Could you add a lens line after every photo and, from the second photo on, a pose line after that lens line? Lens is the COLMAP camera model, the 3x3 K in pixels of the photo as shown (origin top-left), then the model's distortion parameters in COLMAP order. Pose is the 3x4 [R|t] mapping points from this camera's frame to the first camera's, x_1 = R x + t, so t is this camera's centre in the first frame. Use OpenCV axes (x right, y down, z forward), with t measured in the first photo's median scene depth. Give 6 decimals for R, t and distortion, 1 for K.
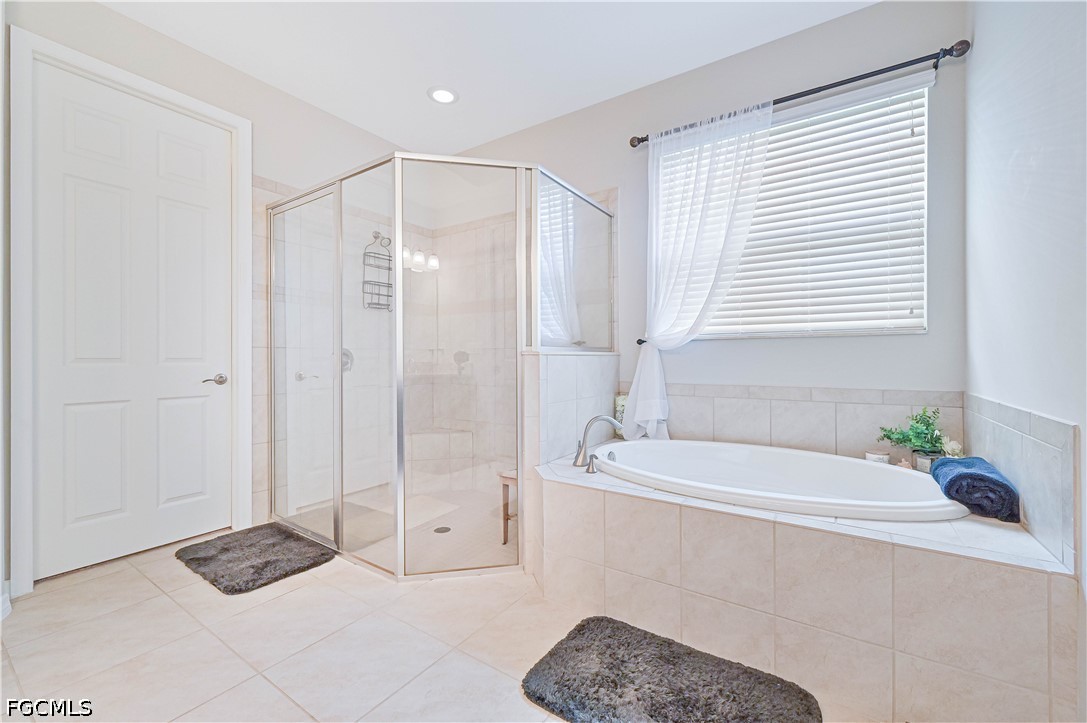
lens RADIAL K [[429.6, 0, 542.8], [0, 429.6, 353.6], [0, 0, 1]] dist [-0.003129, -0.000078]
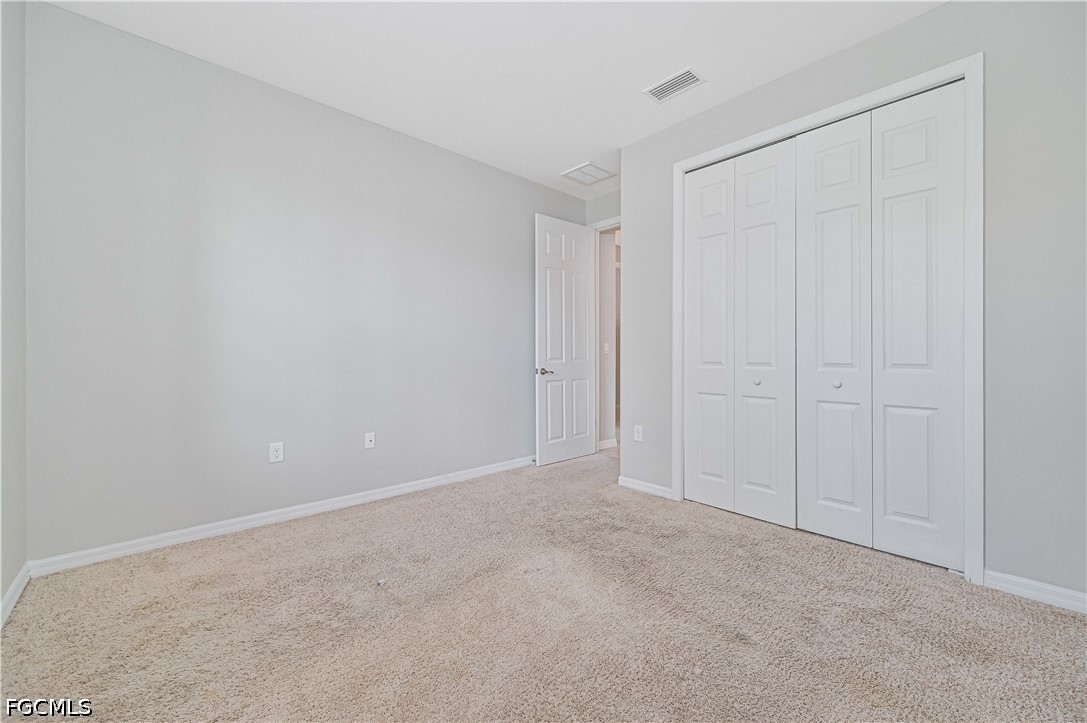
lens RADIAL K [[429.6, 0, 542.8], [0, 429.6, 353.6], [0, 0, 1]] dist [-0.003129, -0.000078]
pose [[-0.260720, -0.010085, -0.965362, 0.265479], [-0.003929, 0.999948, -0.009385, -0.001430], [0.965407, 0.001346, -0.260746, 0.494624]]
